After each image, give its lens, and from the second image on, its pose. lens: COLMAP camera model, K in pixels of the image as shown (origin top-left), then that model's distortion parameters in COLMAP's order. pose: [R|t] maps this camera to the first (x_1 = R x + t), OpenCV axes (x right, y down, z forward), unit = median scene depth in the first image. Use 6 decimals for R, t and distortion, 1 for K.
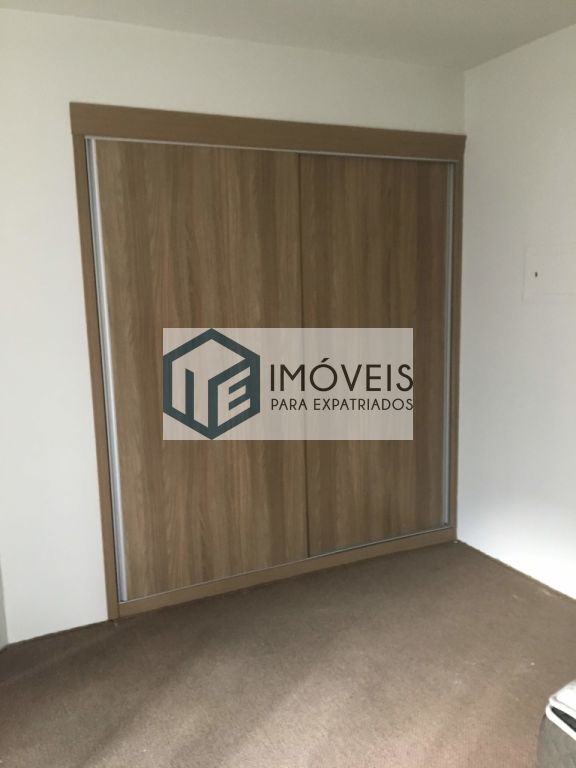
lens RADIAL K [[653.1, 0, 293.3], [0, 653.1, 387.5], [0, 0, 1]] dist [0.038918, -0.042456]
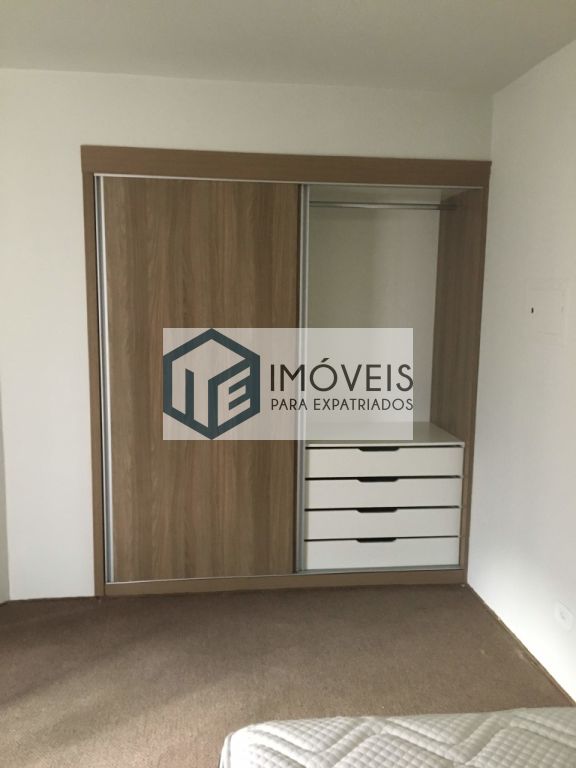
lens RADIAL K [[653.1, 0, 310.8], [0, 653.1, 389.2], [0, 0, 1]] dist [0.038918, -0.042456]
pose [[0.947668, 0.084487, -0.307876, 0.393983], [-0.088706, 0.996058, 0.000293, -0.036010], [0.306687, 0.027032, 0.951426, 0.025292]]
